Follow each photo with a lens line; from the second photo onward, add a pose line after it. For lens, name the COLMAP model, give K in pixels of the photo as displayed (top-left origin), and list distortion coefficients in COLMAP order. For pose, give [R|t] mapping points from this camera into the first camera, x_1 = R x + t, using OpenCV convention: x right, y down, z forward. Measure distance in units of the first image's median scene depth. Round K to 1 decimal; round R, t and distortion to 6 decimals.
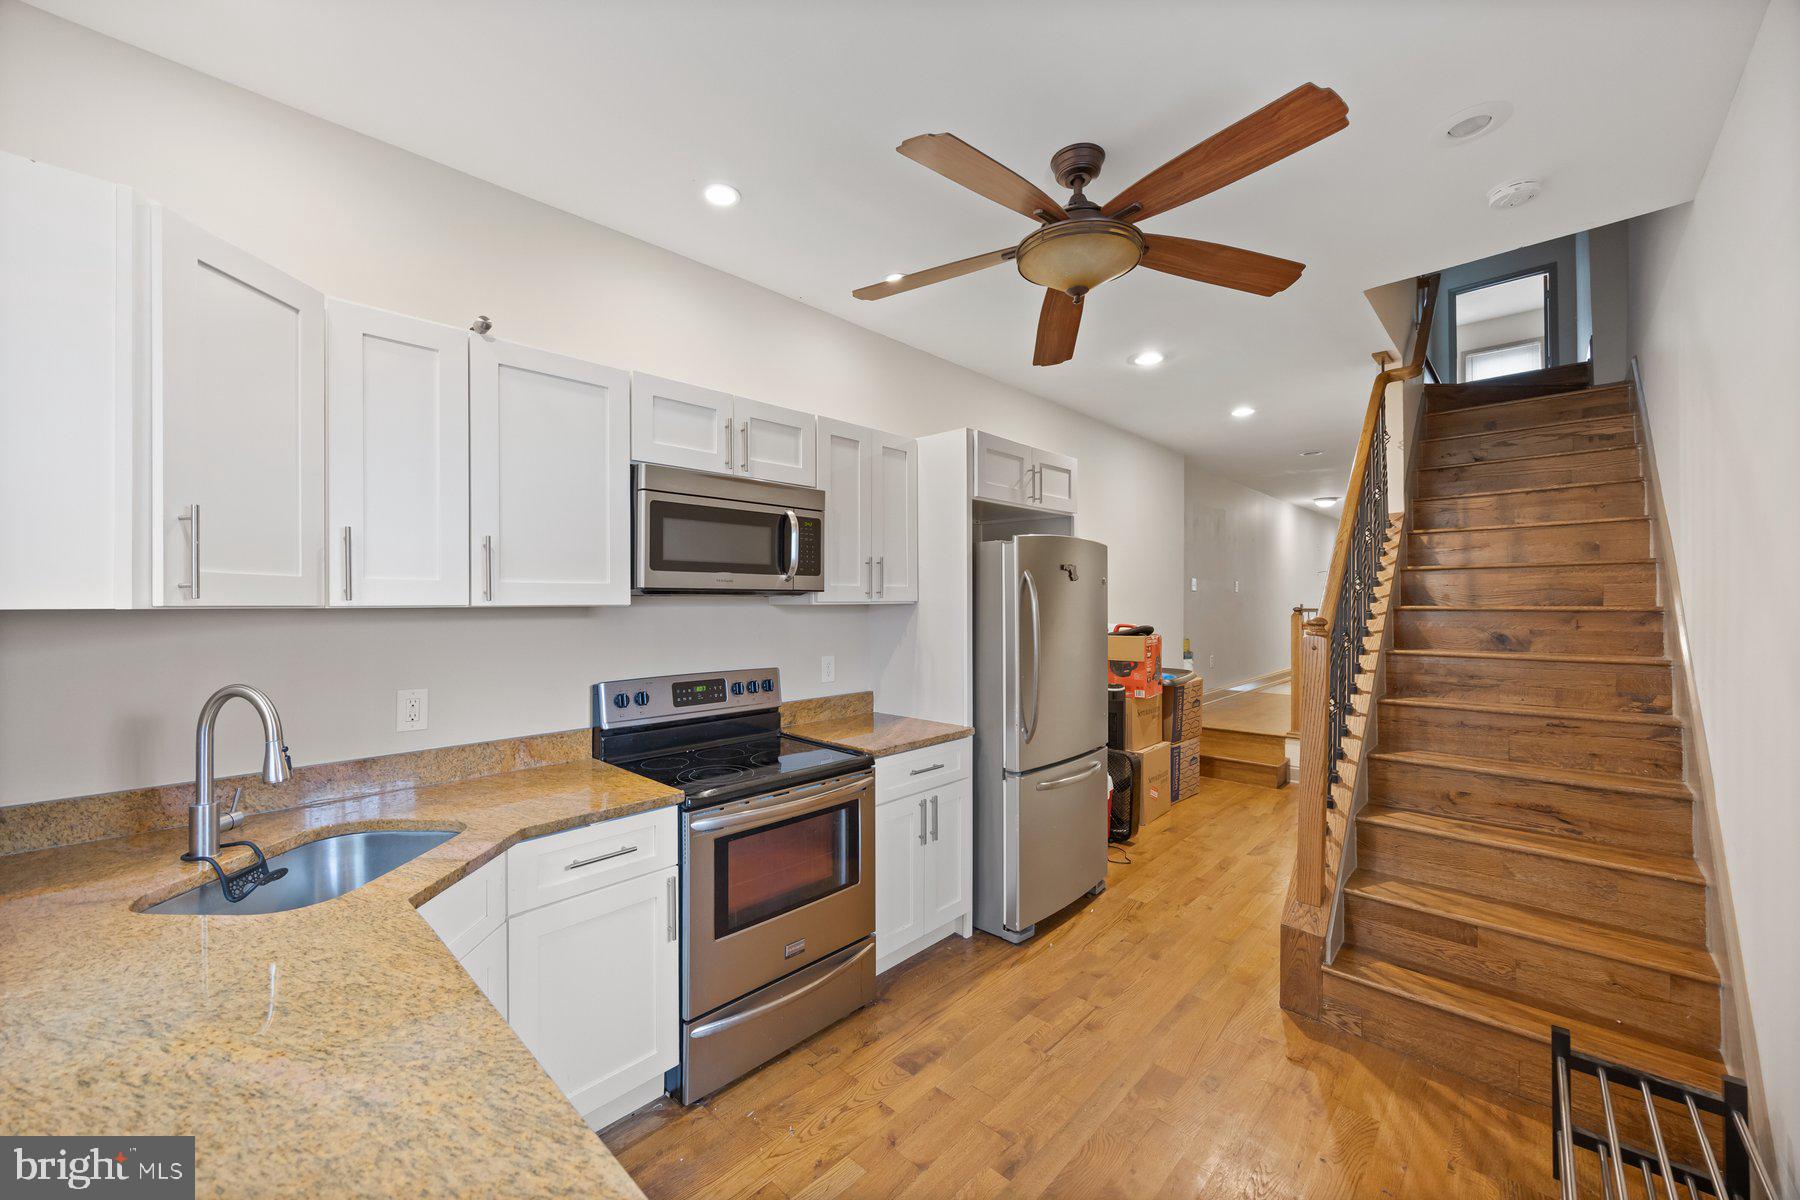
lens RADIAL K [[689.4, 0, 892.5], [0, 689.4, 593.6], [0, 0, 1]] dist [0.000365, 0.000473]
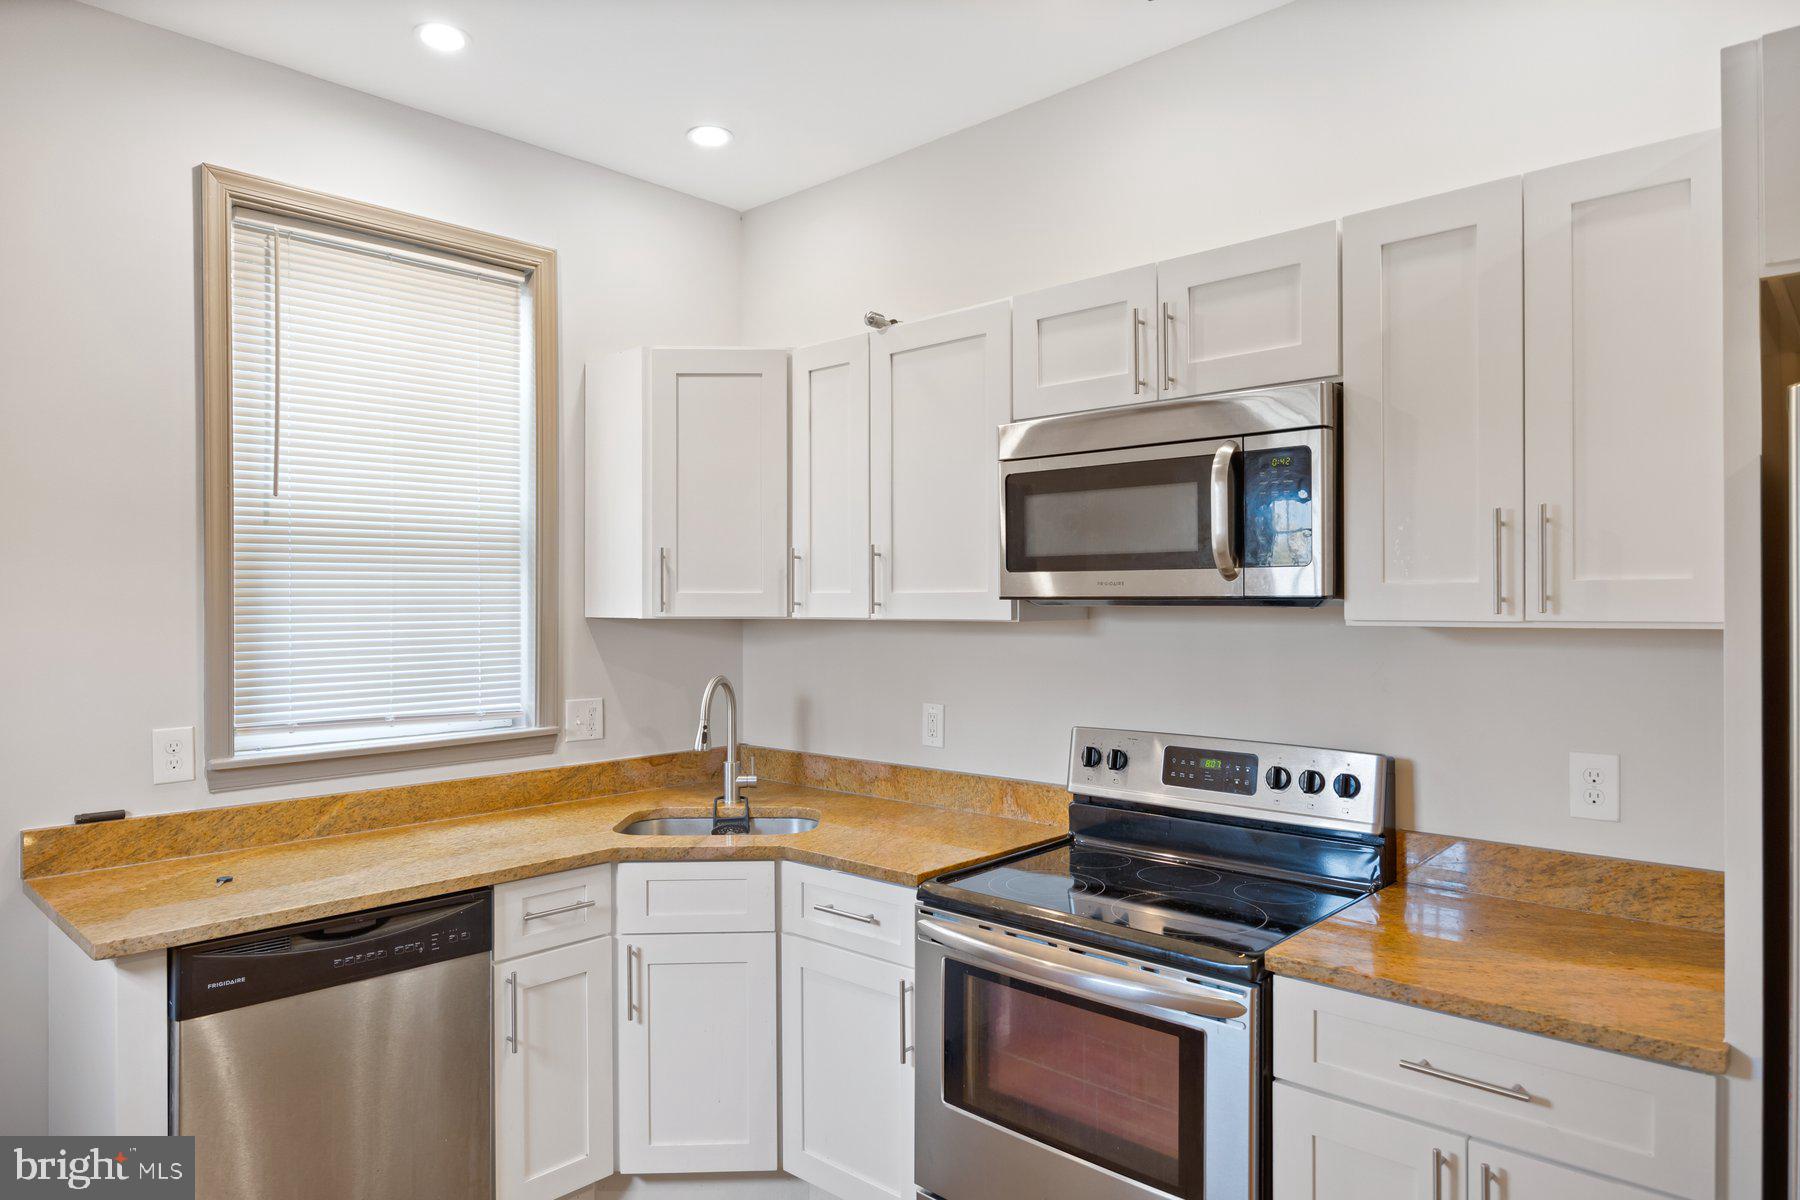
lens RADIAL K [[1116.8, 0, 902.5], [0, 1116.8, 598.4], [0, 0, 1]] dist [-0.001627, -0.002607]
pose [[0.024345, 0.000985, -0.999703, 0.721742], [0.015010, 0.999886, 0.001351, -0.009292], [0.999591, -0.015038, 0.024327, 0.774339]]
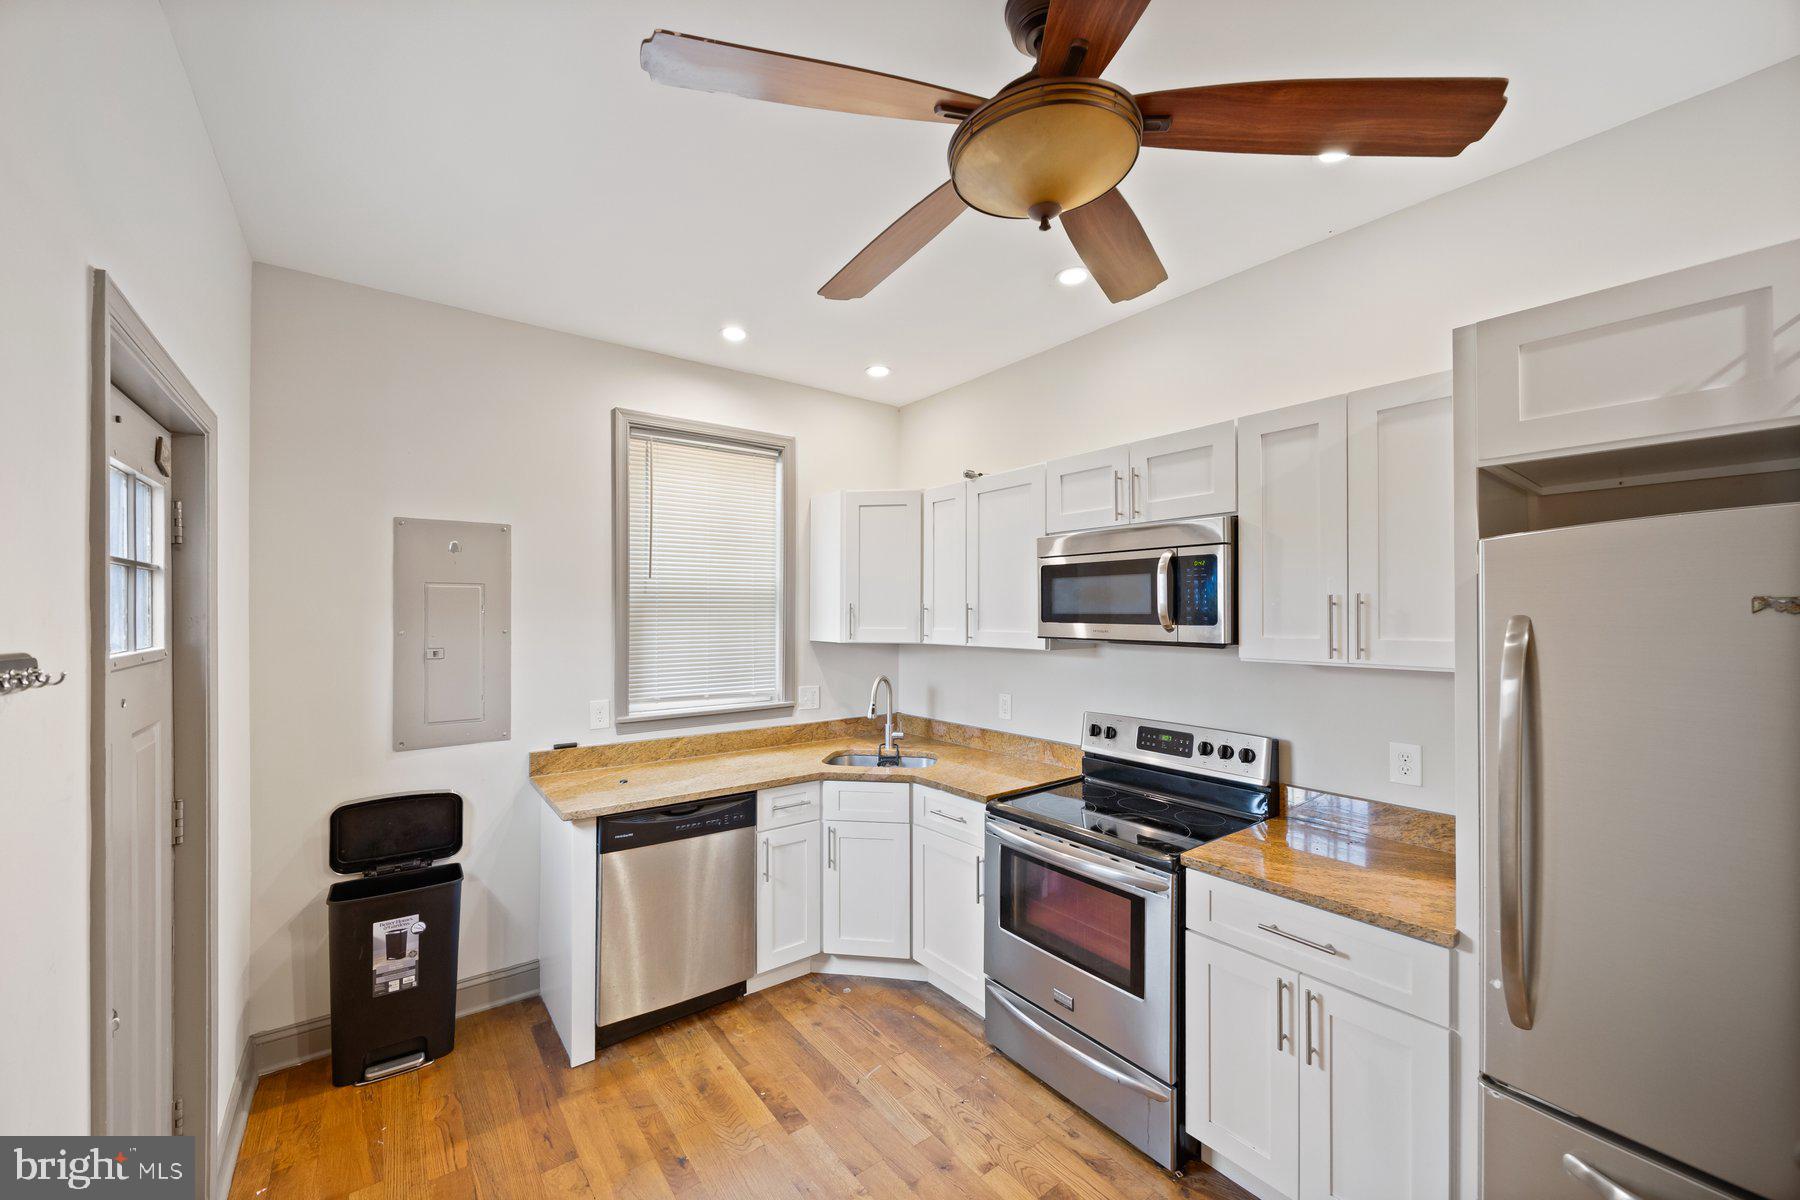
lens RADIAL K [[689.4, 0, 896.2], [0, 689.4, 606.5], [0, 0, 1]] dist [0.000365, 0.000473]
pose [[-0.146673, -0.006915, -0.989161, 0.814891], [0.010821, 0.999905, -0.008594, -0.049528], [0.989126, -0.011964, -0.146584, 0.828890]]
